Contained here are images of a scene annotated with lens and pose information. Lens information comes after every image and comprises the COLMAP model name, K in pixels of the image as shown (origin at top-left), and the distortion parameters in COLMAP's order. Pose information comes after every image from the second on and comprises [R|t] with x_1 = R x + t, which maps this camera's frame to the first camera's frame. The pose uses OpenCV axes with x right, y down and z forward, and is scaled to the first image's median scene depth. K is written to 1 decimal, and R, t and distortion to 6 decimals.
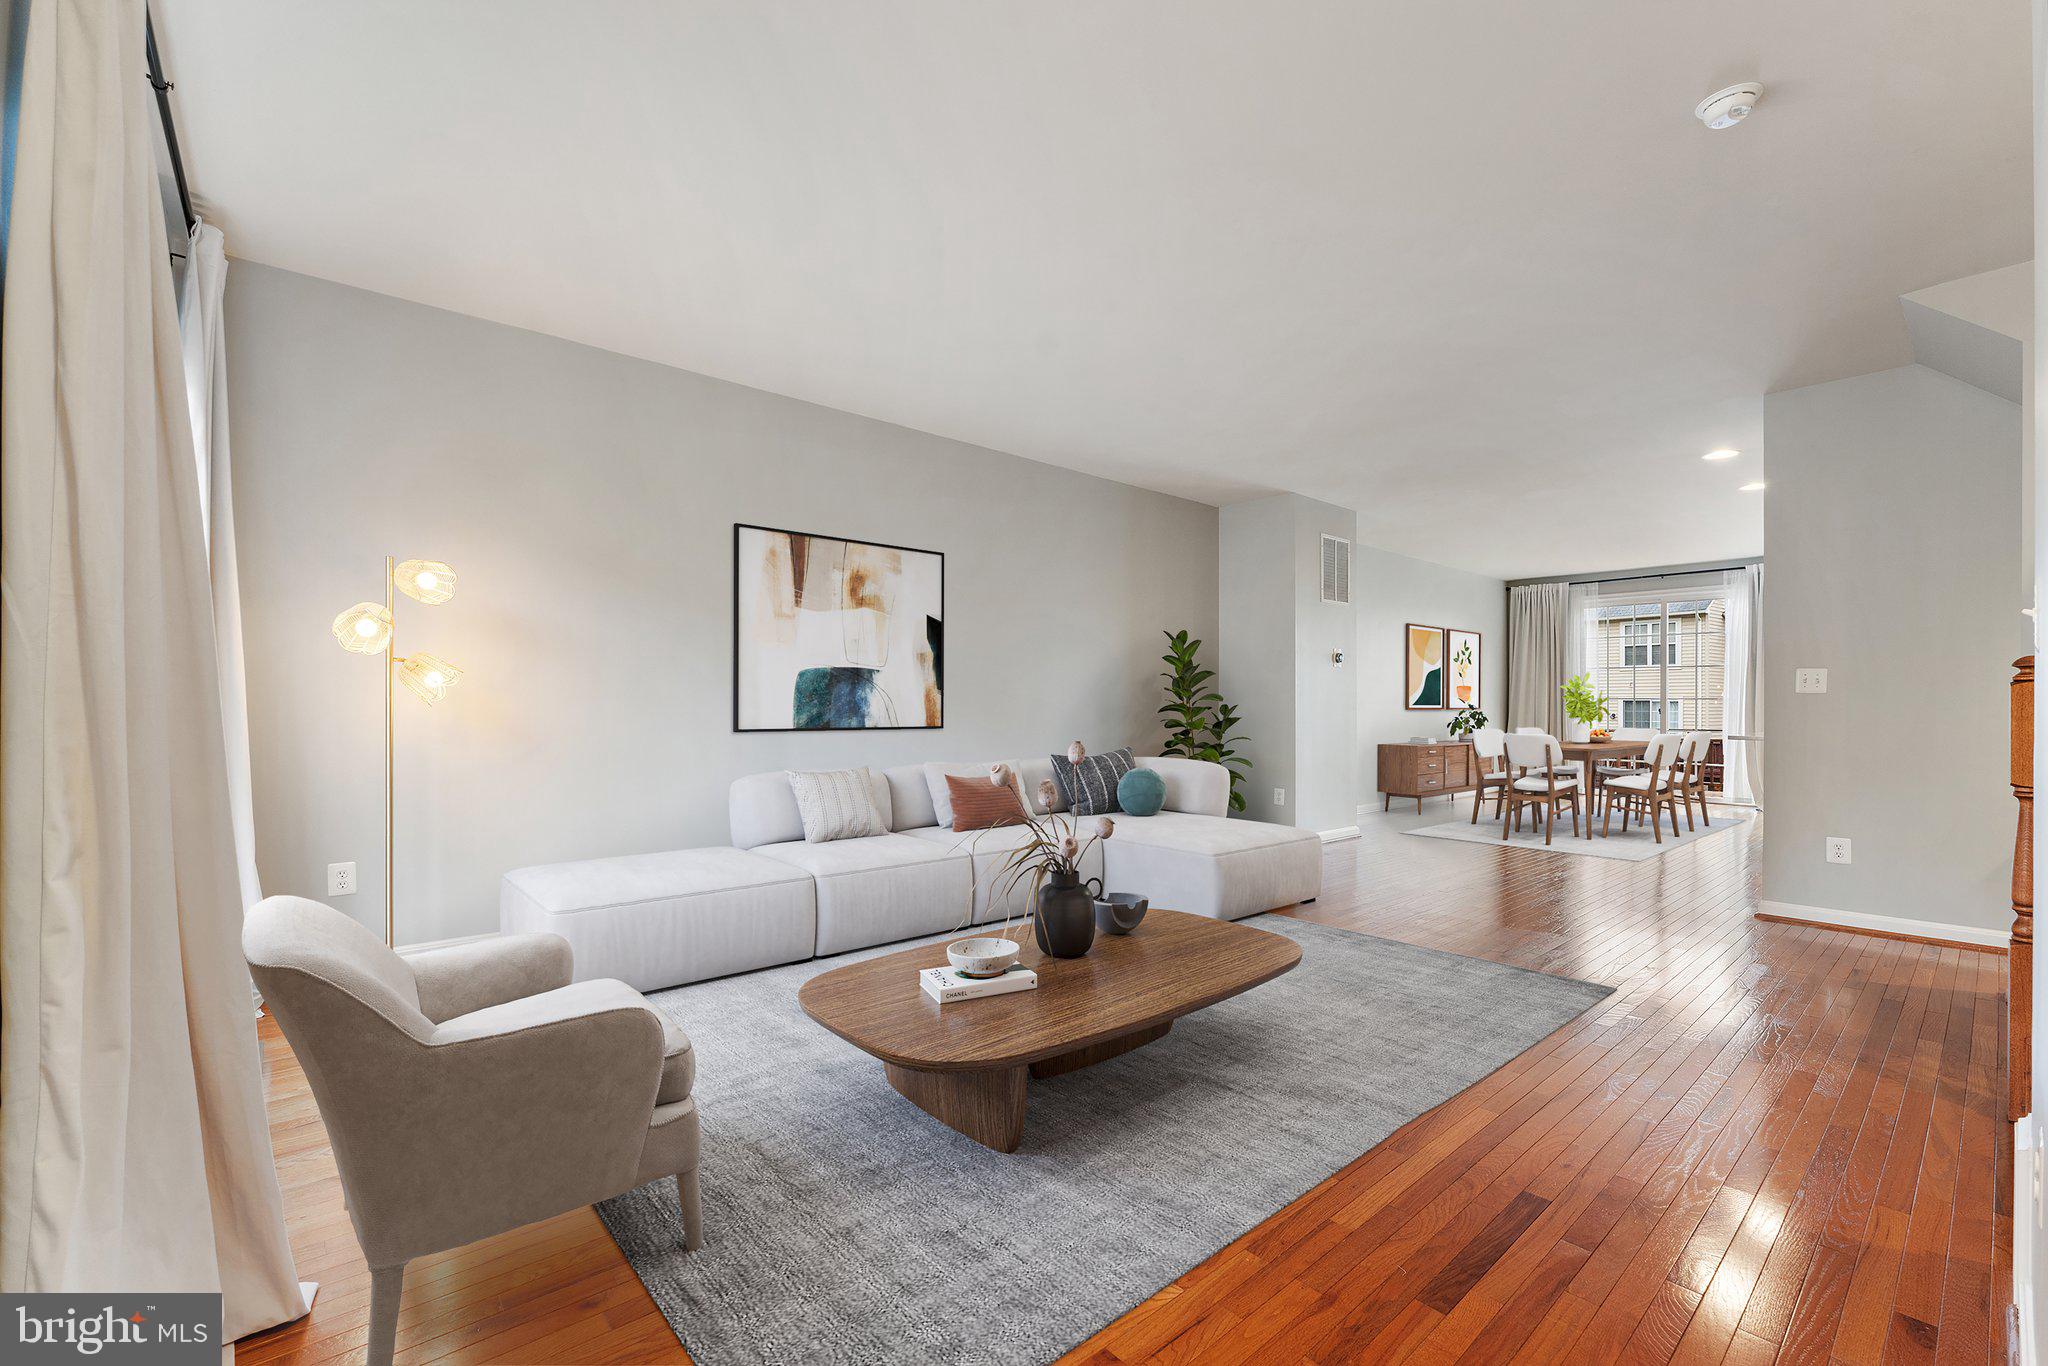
lens RADIAL K [[846.2, 0, 998.7], [0, 846.2, 719.1], [0, 0, 1]] dist [-0.001883, -0.000105]
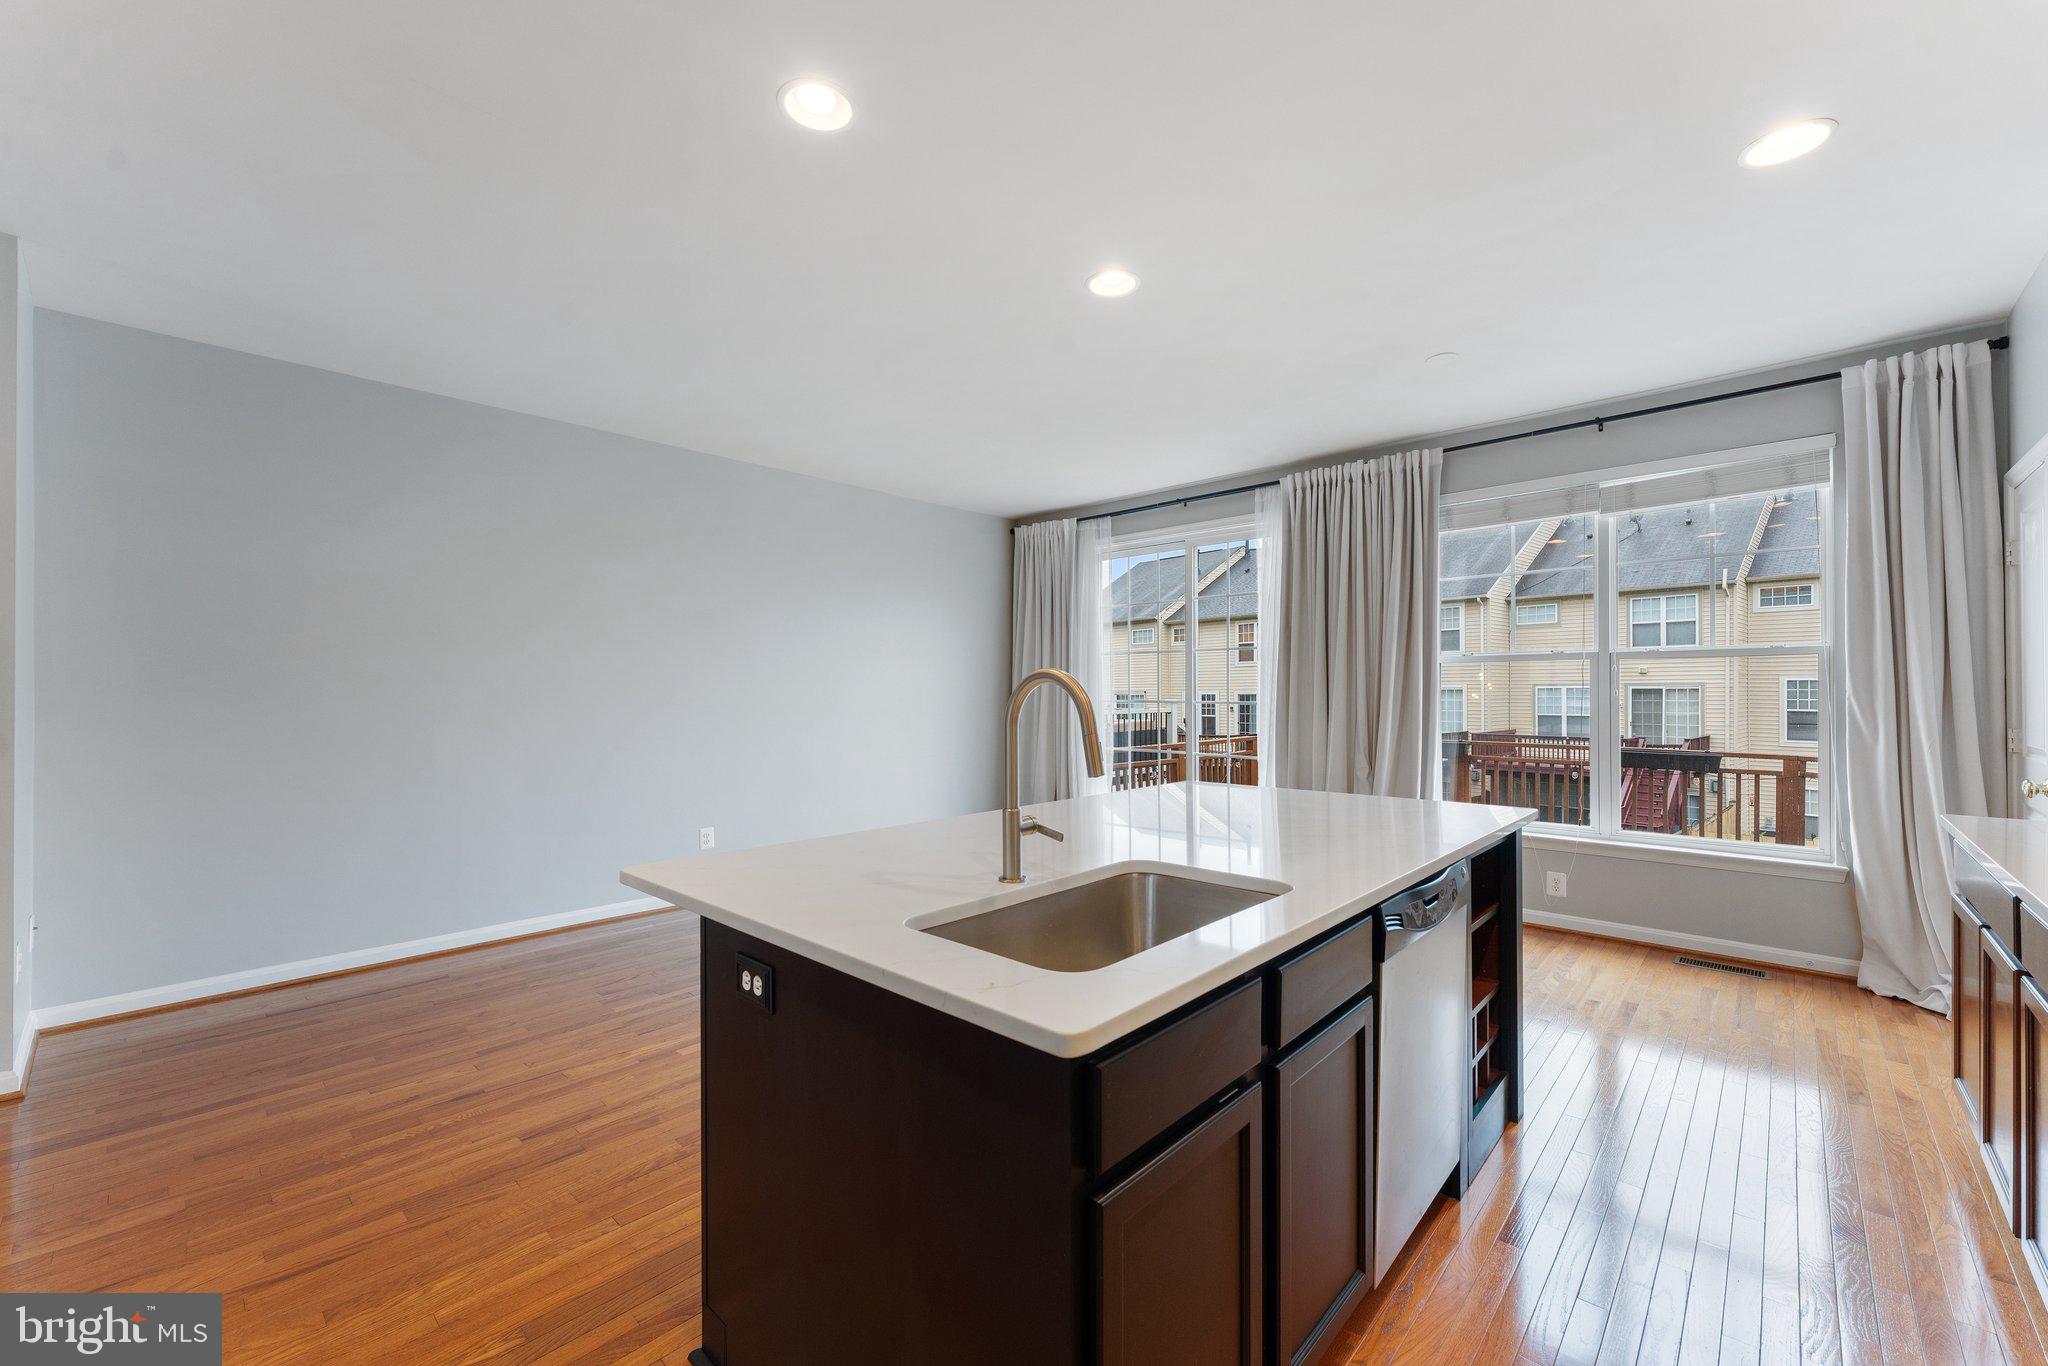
lens RADIAL K [[830.8, 0, 975.4], [0, 830.8, 679.4], [0, 0, 1]] dist [-0.007253, -0.000097]
pose [[0.995233, -0.004353, 0.097425, 0.546220], [0.007504, 0.999460, -0.031999, -0.021222], [-0.097233, 0.032578, 0.994728, 0.397447]]
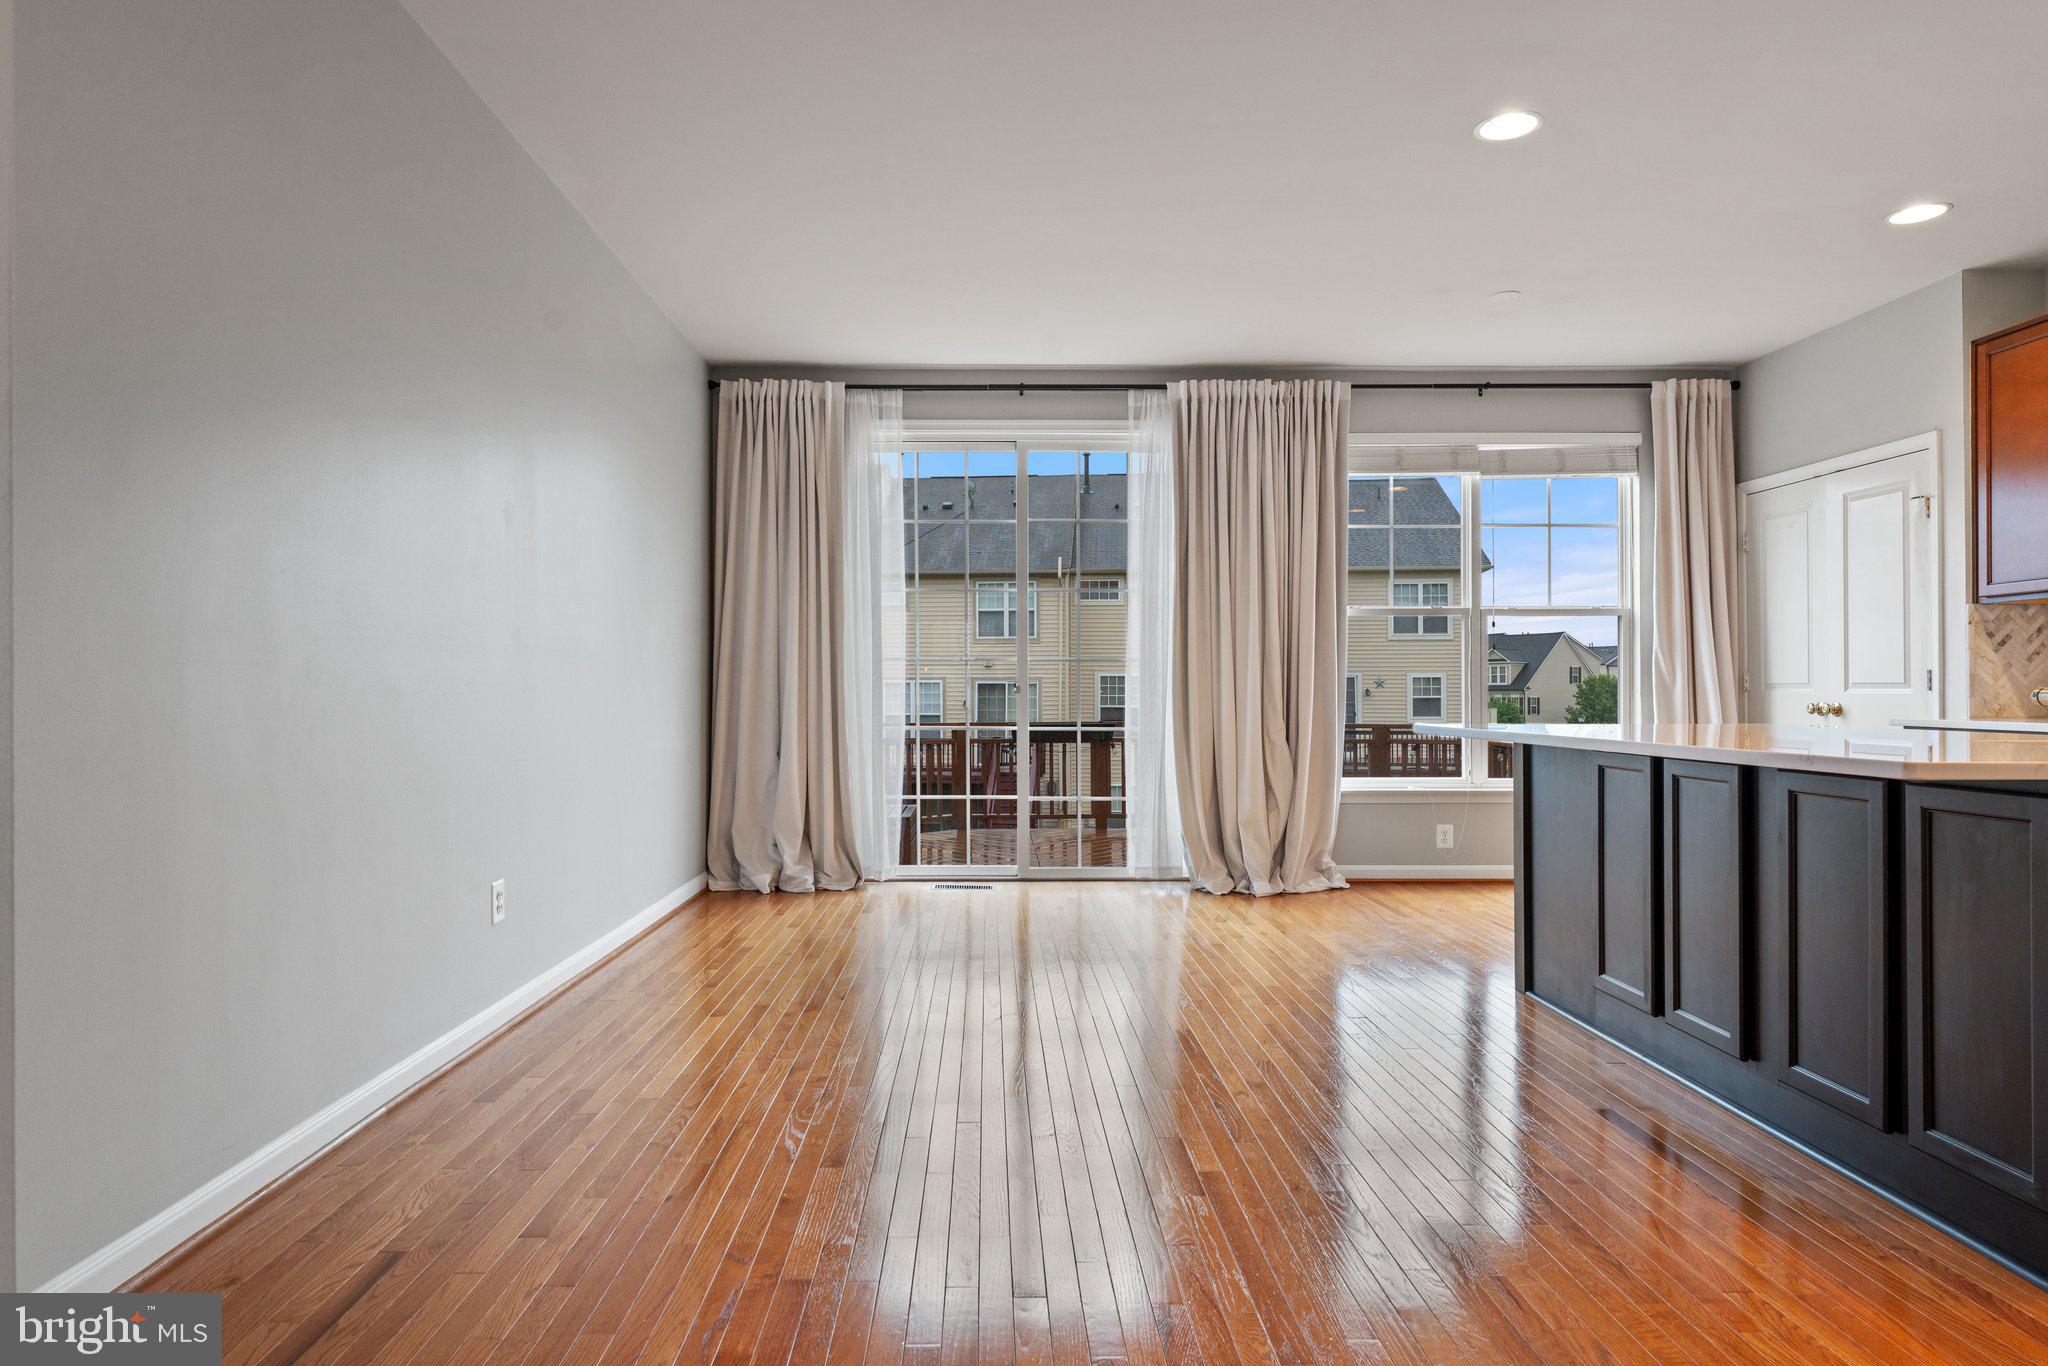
lens RADIAL K [[1213.9, 0, 1032.8], [0, 1213.9, 683.5], [0, 0, 1]] dist [-0.003645, -0.001019]
pose [[0.621211, 0.002032, 0.783641, 0.264054], [0.017371, 0.999715, -0.016362, -0.000627], [-0.783451, 0.023777, 0.620998, 0.564933]]
